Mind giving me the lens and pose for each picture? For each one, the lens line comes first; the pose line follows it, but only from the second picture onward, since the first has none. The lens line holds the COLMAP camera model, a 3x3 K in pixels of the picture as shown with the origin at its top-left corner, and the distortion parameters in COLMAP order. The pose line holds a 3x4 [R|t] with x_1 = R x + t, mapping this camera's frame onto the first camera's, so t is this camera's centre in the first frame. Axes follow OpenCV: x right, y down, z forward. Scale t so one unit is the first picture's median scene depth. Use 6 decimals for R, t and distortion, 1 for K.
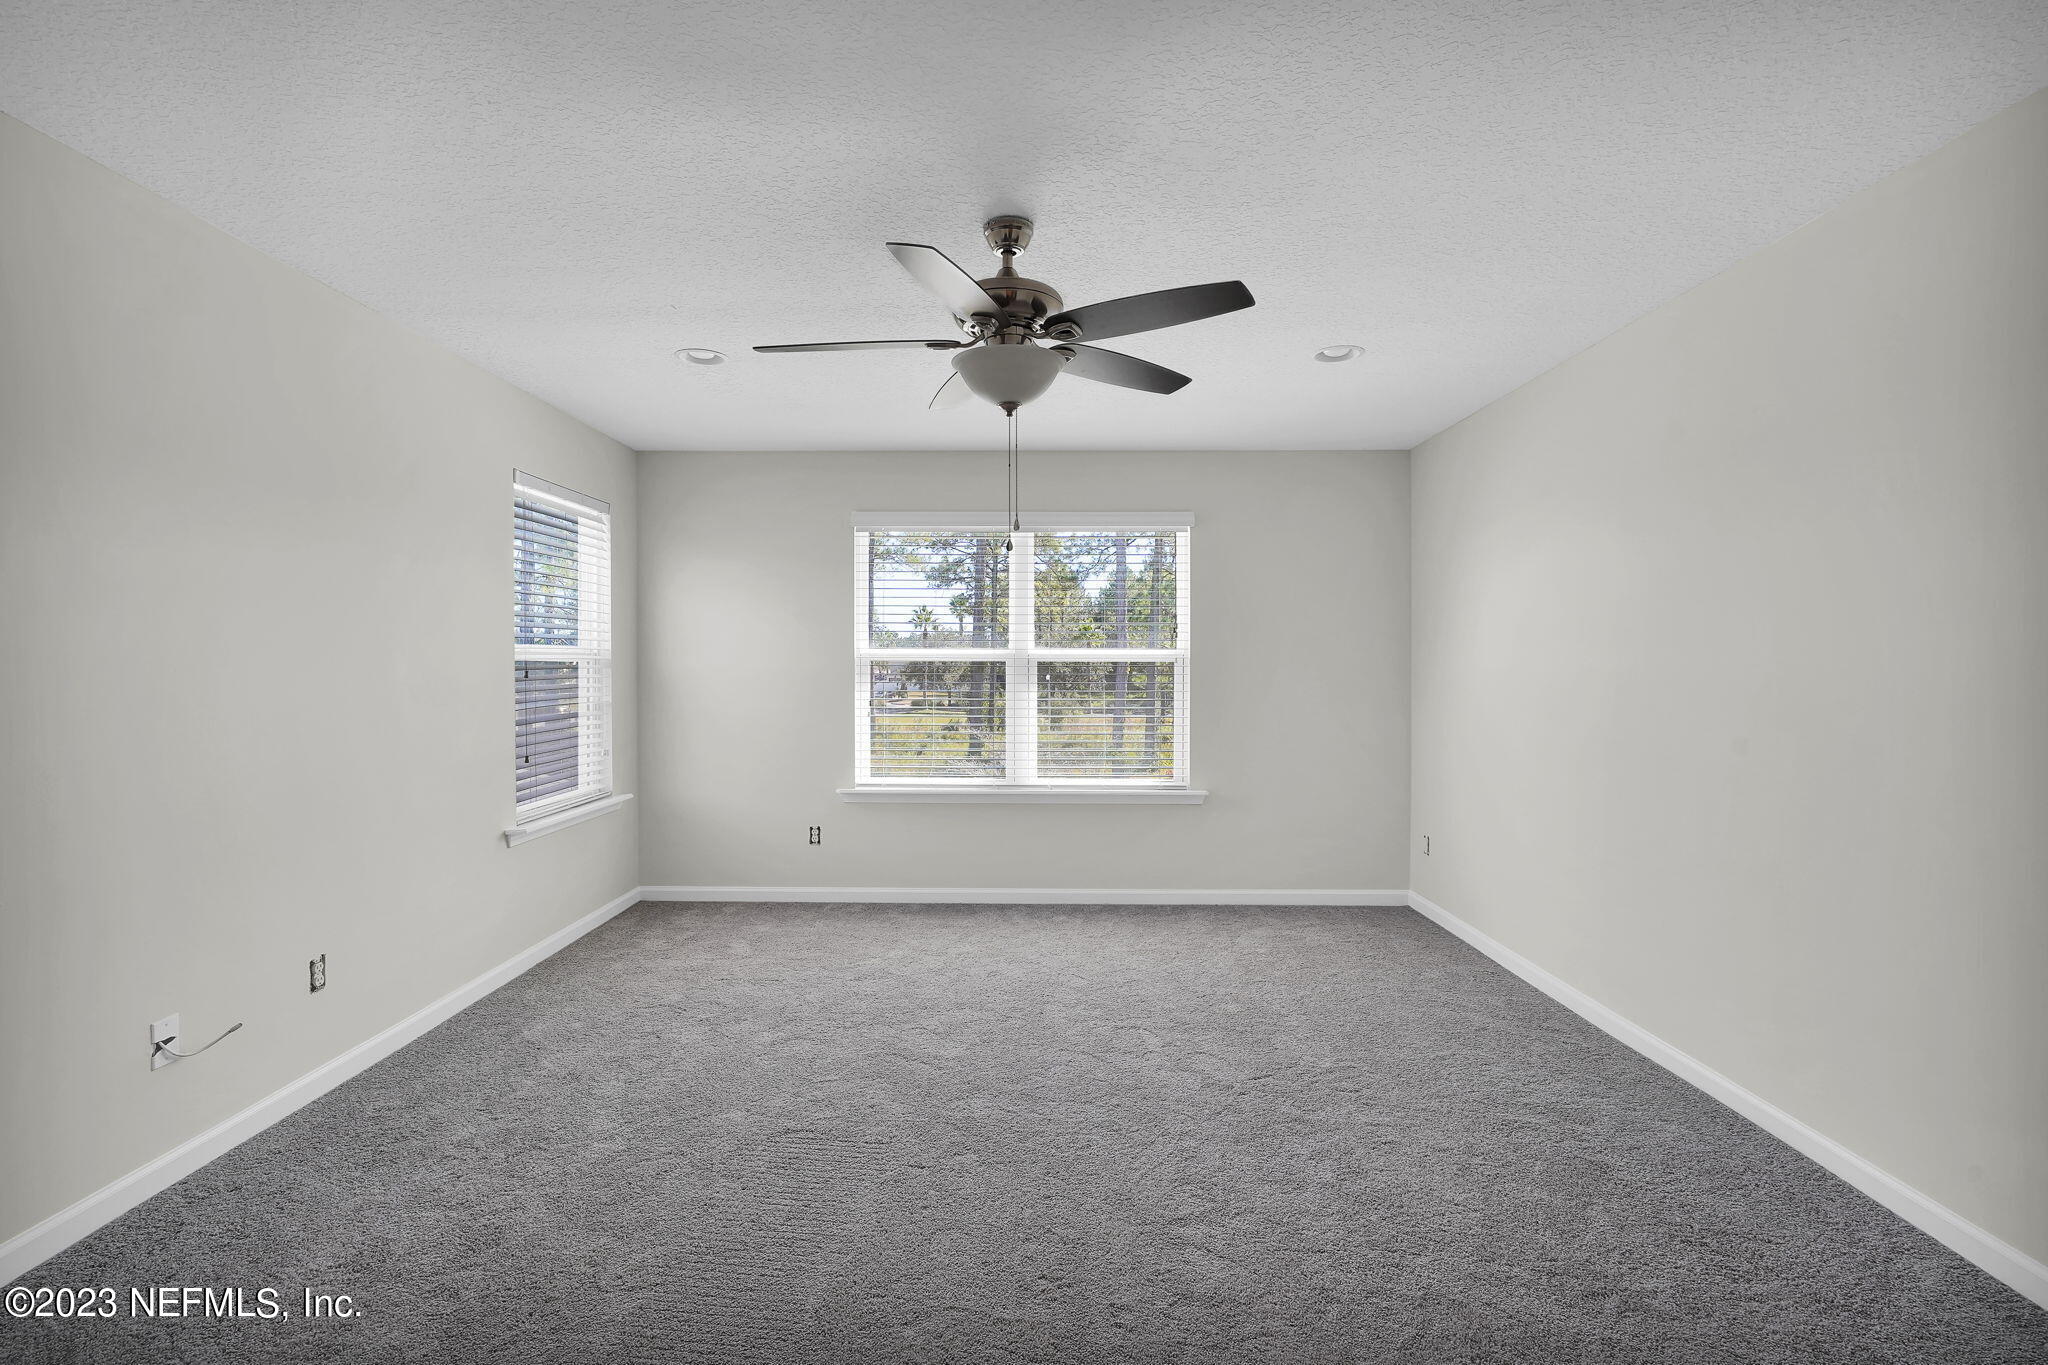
lens RADIAL K [[909.8, 0, 1024.0], [0, 909.8, 682.5], [0, 0, 1]] dist [-0.000055, 0.000017]
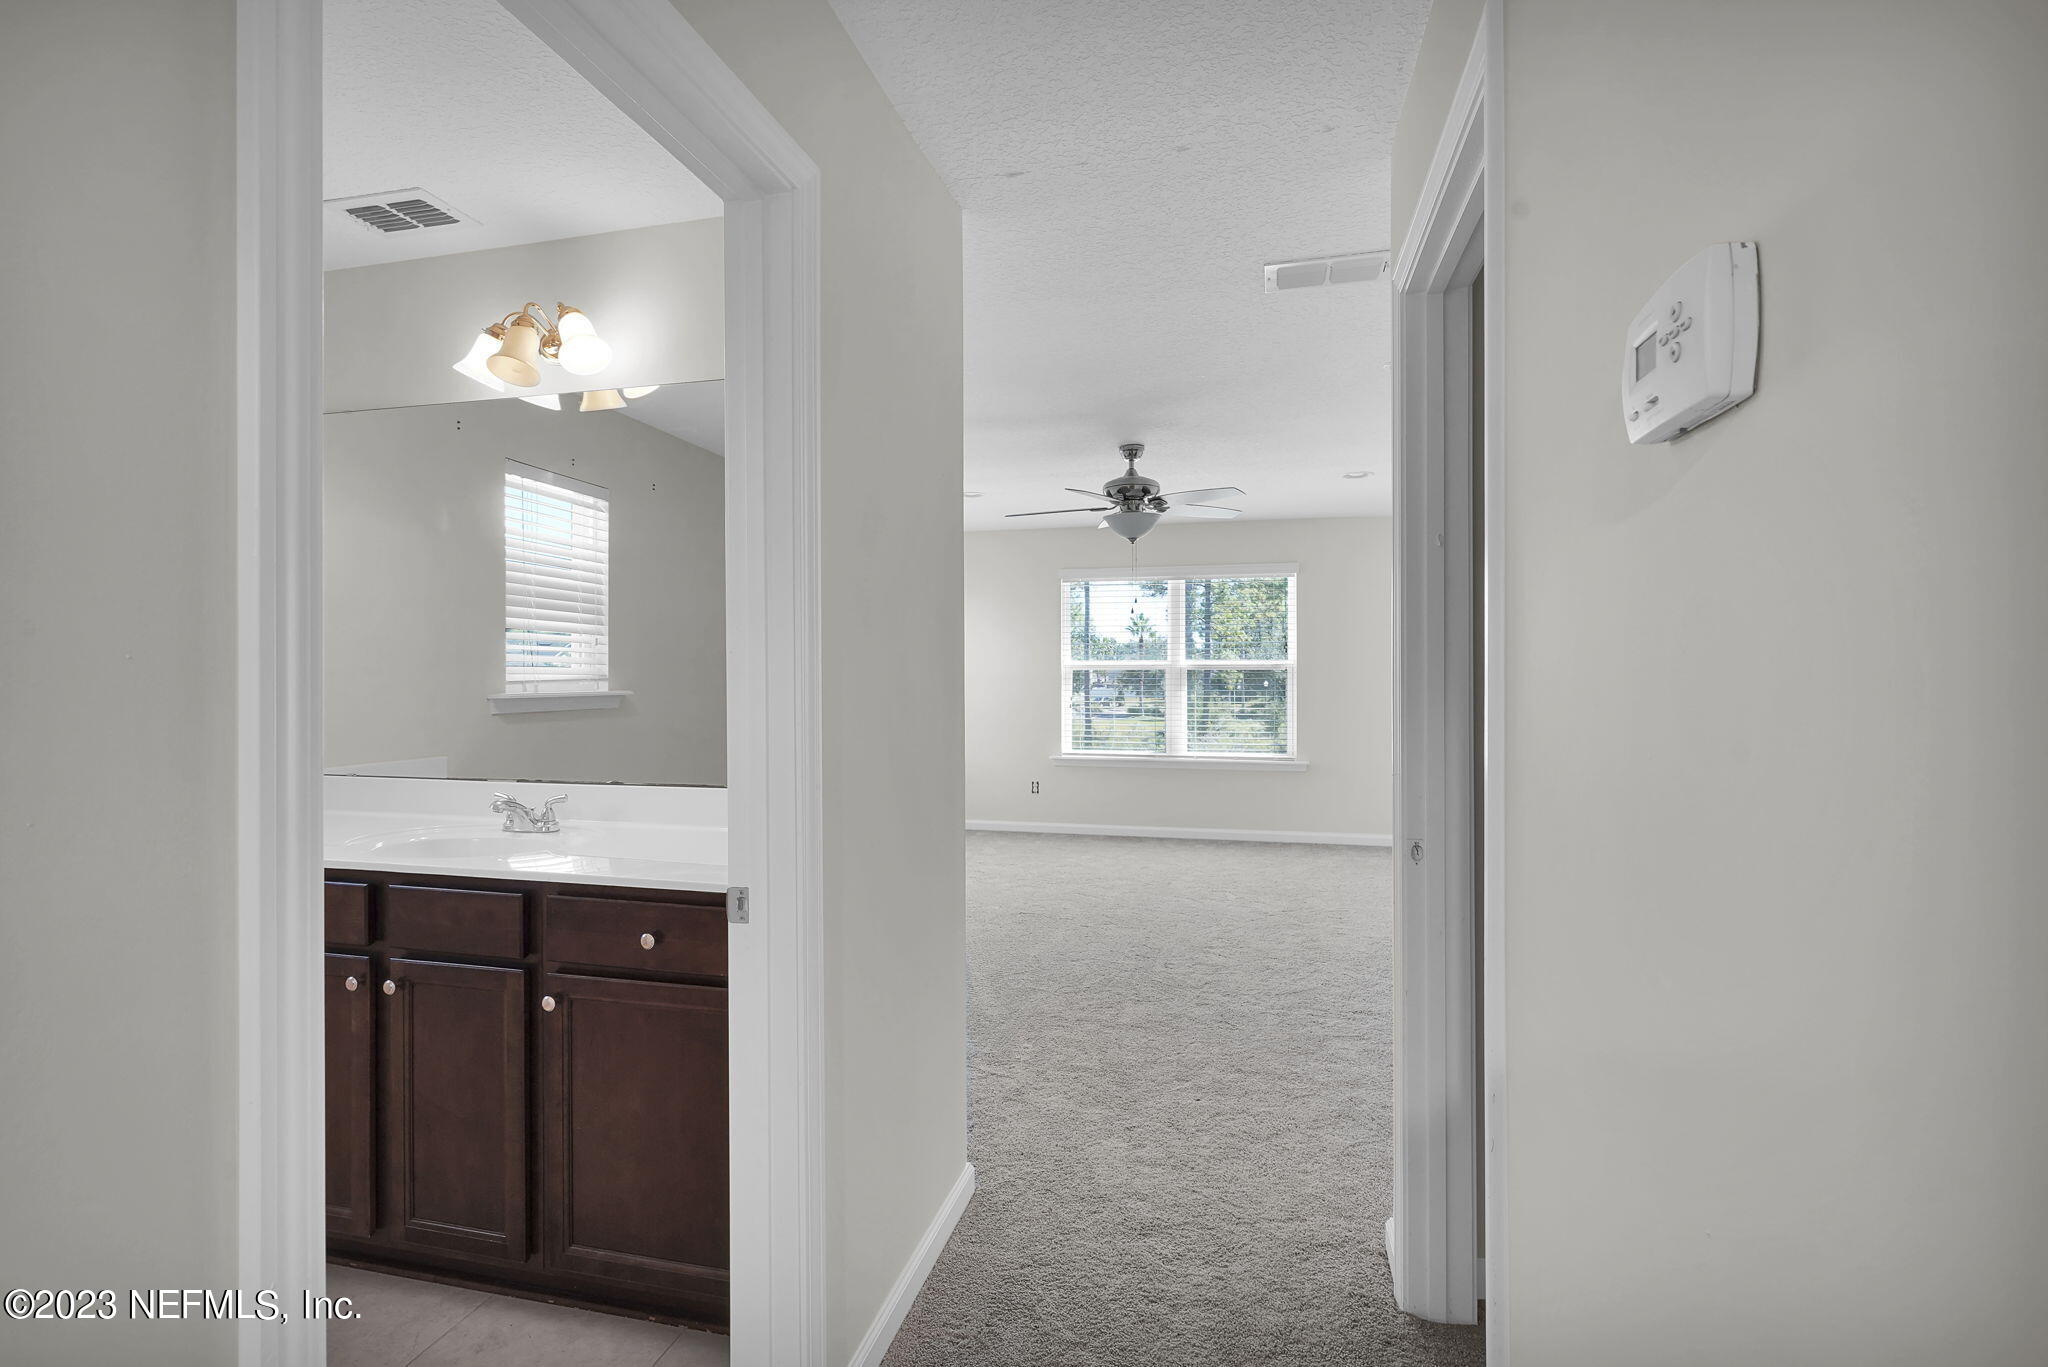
lens RADIAL K [[944.6, 0, 1017.8], [0, 944.6, 688.7], [0, 0, 1]] dist [0.000057, 0.000243]
pose [[0.970280, 0.000333, -0.241983, 0.116171], [-0.000687, 0.999999, -0.001378, 0.009257], [0.241983, 0.001503, 0.970279, -0.505178]]
